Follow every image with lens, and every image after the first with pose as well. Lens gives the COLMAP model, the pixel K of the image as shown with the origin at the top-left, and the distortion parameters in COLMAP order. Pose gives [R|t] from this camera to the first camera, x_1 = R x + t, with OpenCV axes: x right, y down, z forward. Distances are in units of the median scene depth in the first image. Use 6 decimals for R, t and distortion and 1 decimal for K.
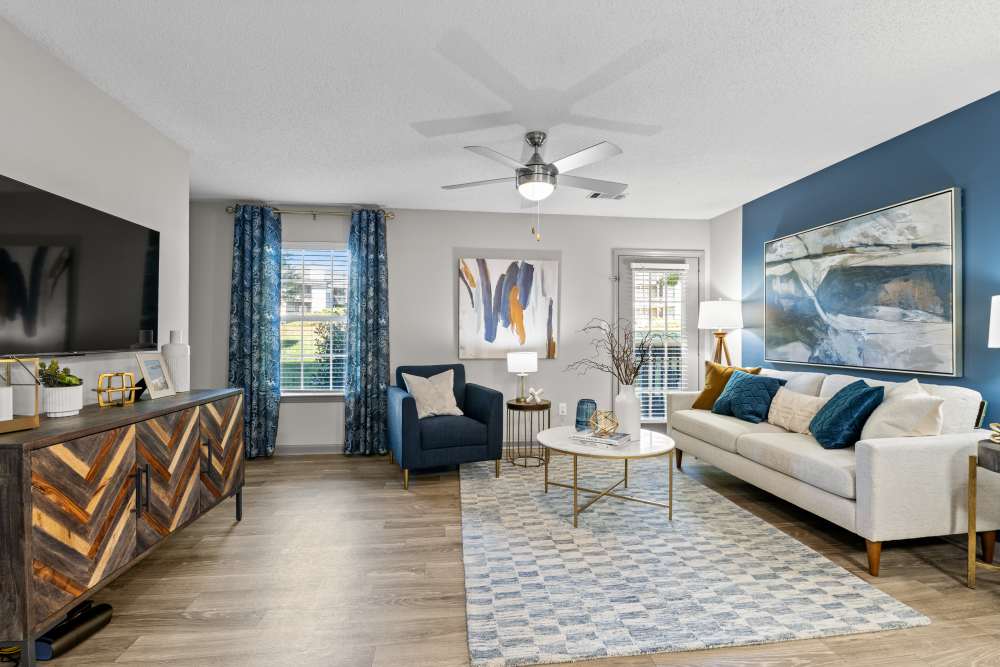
lens RADIAL K [[470.9, 0, 502.5], [0, 470.9, 335.2], [0, 0, 1]] dist [-0.016291, -0.000648]
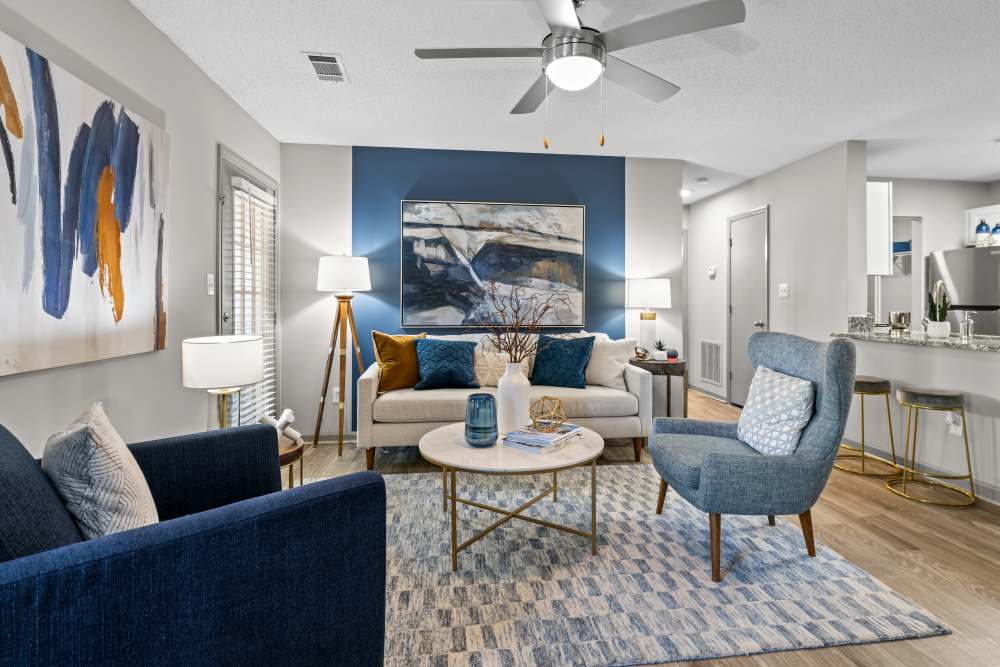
lens RADIAL K [[503.8, 0, 519.4], [0, 503.8, 301.3], [0, 0, 1]] dist [-0.006016, -0.001364]
pose [[-0.028530, 0.000090, 0.999593, -0.524357], [-0.004789, 0.999989, -0.000227, 0.003069], [-0.999581, -0.004793, -0.028529, 0.929539]]
